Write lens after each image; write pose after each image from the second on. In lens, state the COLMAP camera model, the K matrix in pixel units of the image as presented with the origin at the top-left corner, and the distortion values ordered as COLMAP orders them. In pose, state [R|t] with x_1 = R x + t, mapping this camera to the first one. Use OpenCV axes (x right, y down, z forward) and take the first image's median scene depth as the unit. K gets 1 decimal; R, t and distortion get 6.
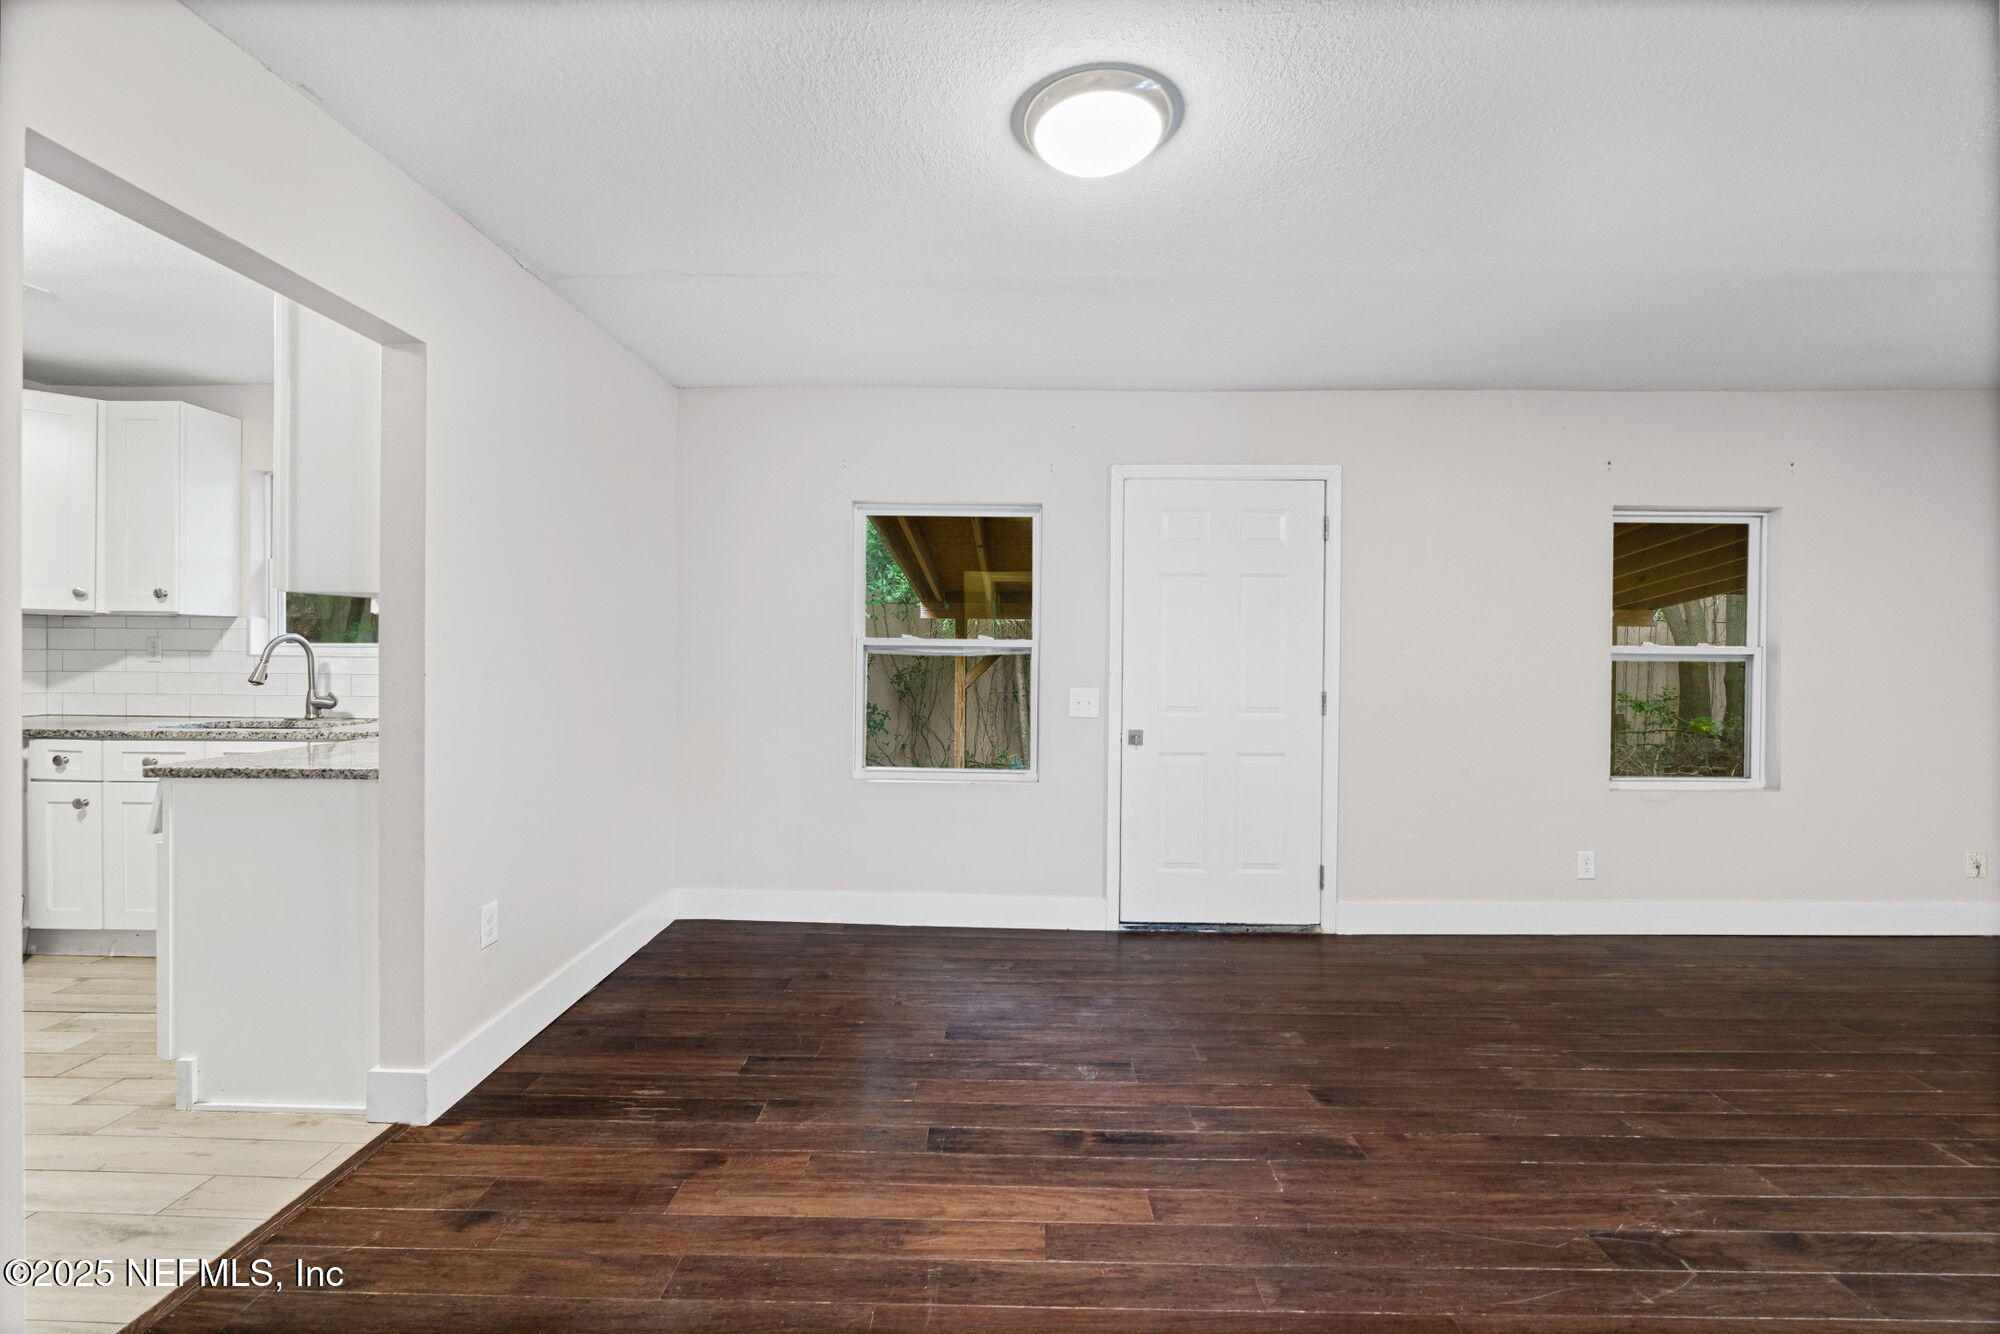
lens RADIAL K [[870.3, 0, 992.6], [0, 870.3, 661.1], [0, 0, 1]] dist [0.002129, -0.000447]
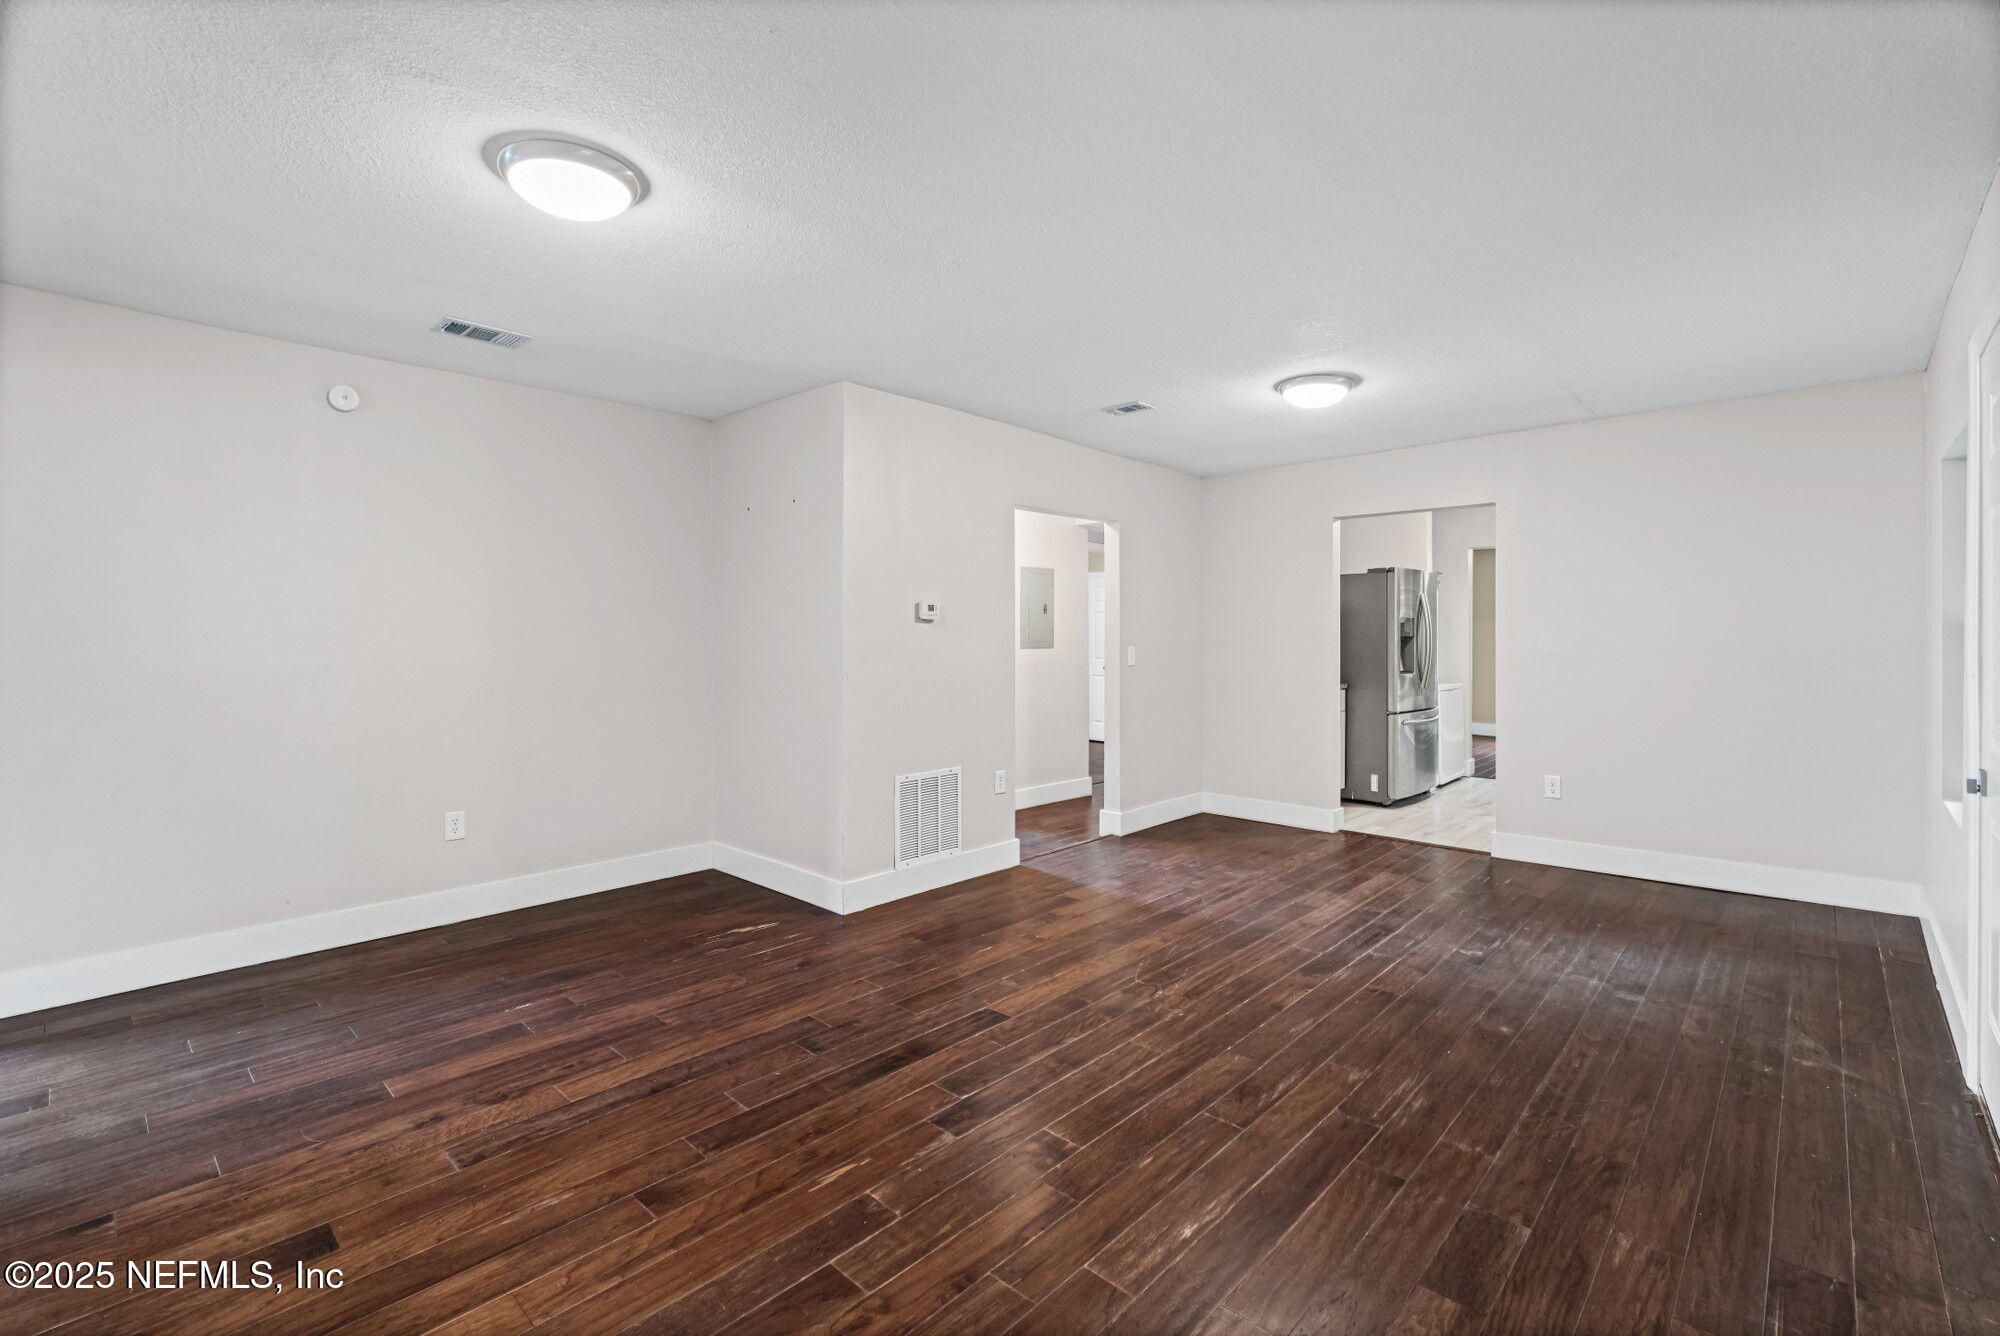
lens RADIAL K [[870.3, 0, 998.1], [0, 870.3, 657.6], [0, 0, 1]] dist [0.002129, -0.000447]
pose [[-0.675502, 0.005607, -0.737337, 1.843384], [-0.011217, 0.999777, 0.017878, 0.003736], [0.737273, 0.020347, -0.675289, 1.580545]]
